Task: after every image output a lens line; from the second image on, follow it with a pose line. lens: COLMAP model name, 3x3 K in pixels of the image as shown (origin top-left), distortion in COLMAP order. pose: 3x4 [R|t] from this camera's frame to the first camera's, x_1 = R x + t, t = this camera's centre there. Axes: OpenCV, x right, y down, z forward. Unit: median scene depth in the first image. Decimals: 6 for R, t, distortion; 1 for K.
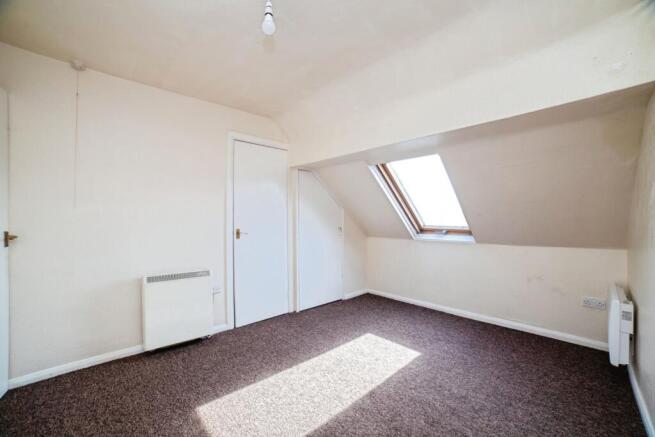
lens RADIAL K [[270.2, 0, 325.5], [0, 270.2, 220.2], [0, 0, 1]] dist [-0.044159, 0.004422]
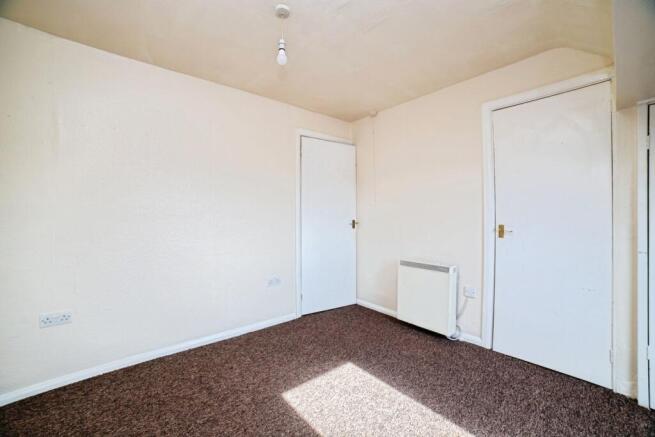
lens RADIAL K [[270.2, 0, 329.6], [0, 270.2, 217.6], [0, 0, 1]] dist [-0.044159, 0.004422]
pose [[-0.055139, 0.013822, -0.998383, 0.534490], [0.003116, 0.999902, 0.013671, -0.001104], [0.998474, -0.002357, -0.055177, 0.656423]]
